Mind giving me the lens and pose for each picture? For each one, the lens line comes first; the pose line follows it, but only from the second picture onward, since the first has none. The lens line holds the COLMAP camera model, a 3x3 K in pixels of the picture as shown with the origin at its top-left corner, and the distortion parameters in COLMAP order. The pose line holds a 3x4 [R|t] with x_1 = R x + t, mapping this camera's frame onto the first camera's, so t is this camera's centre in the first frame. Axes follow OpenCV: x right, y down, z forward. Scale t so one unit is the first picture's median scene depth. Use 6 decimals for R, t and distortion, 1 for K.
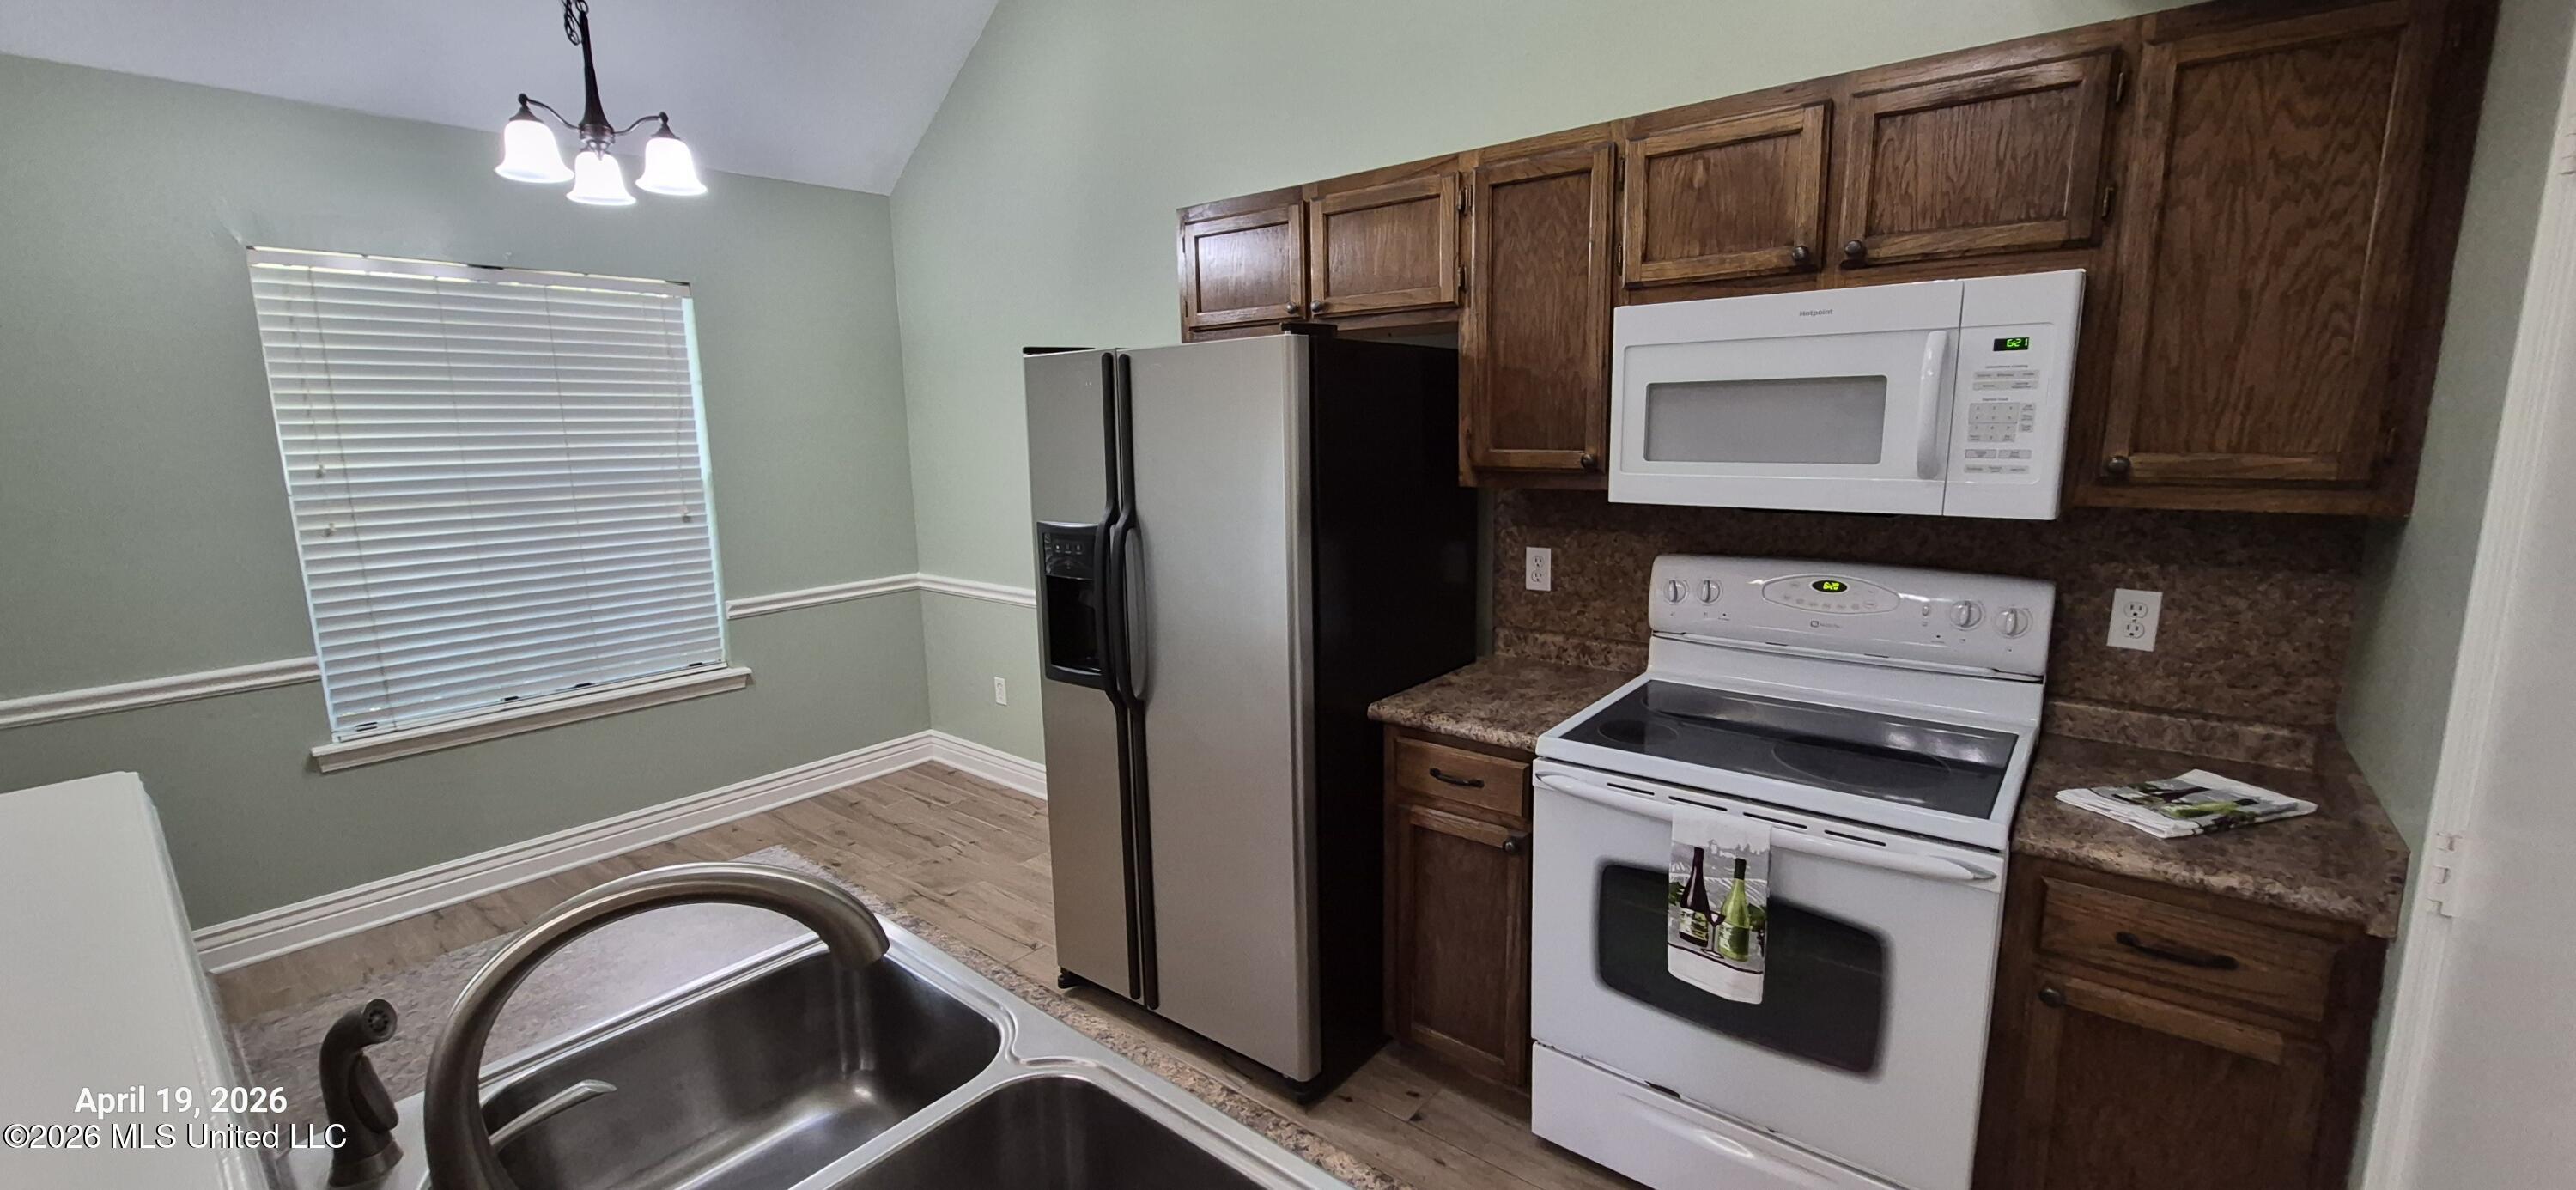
lens RADIAL K [[1021.3, 0, 1297.6], [0, 1021.3, 589.4], [0, 0, 1]] dist [-0.002457, 0.000004]
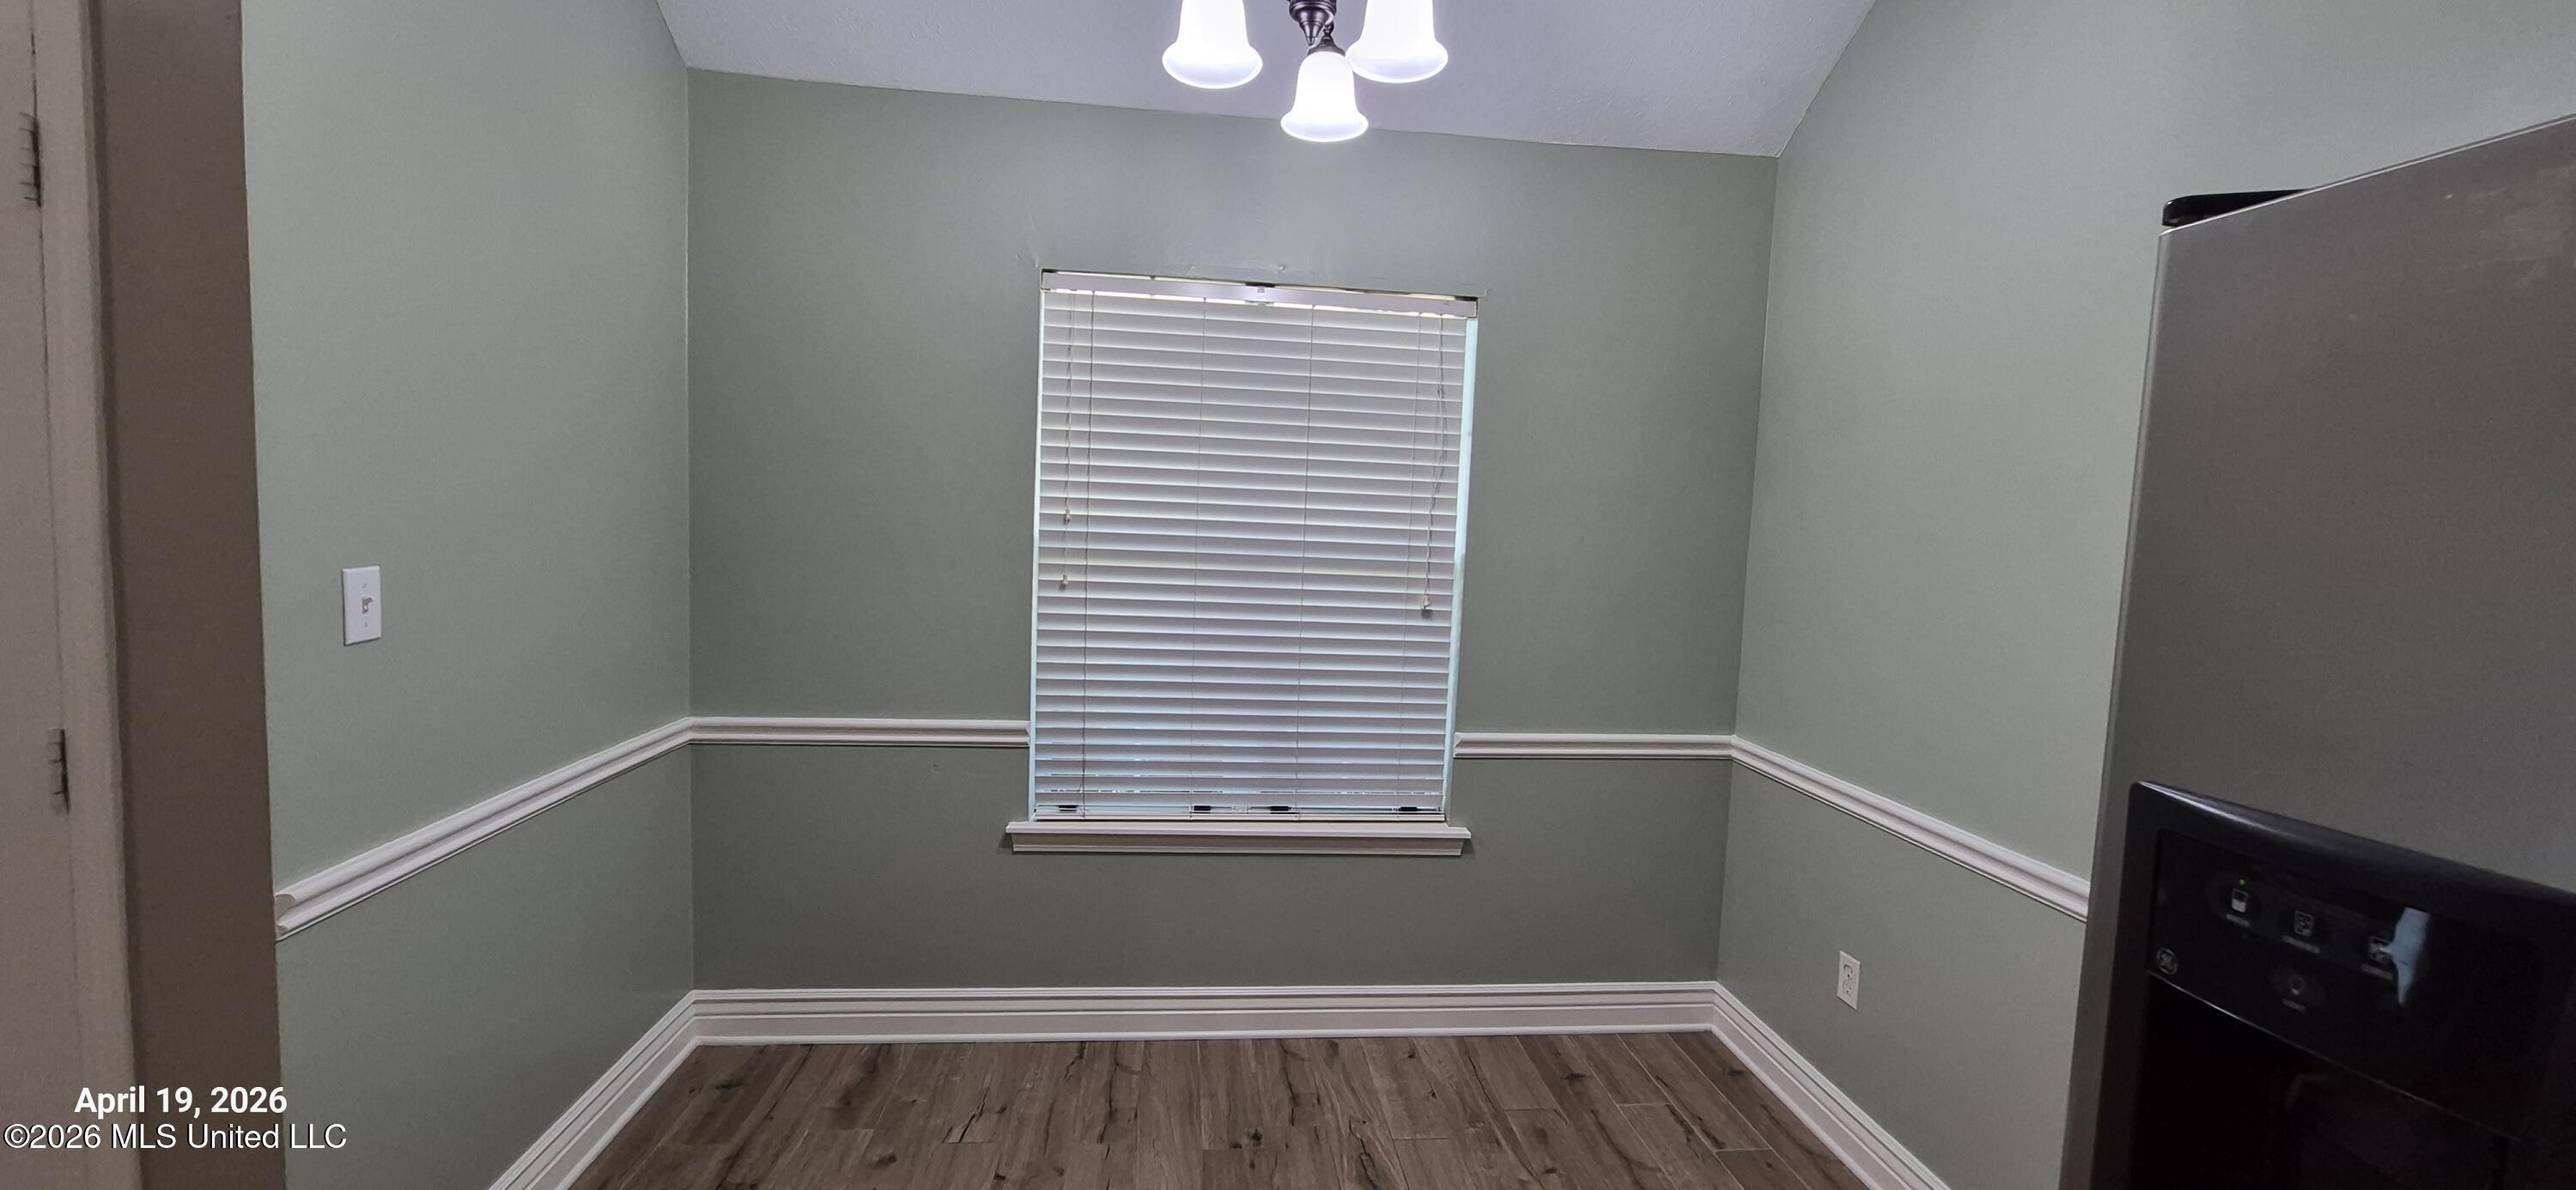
lens RADIAL K [[1021.3, 0, 1297.6], [0, 1021.3, 589.4], [0, 0, 1]] dist [-0.002457, 0.000004]
pose [[0.705072, 0.099378, -0.702138, -0.148522], [-0.170472, 0.984850, -0.031793, -0.047150], [0.688341, 0.142111, 0.711331, 0.410233]]
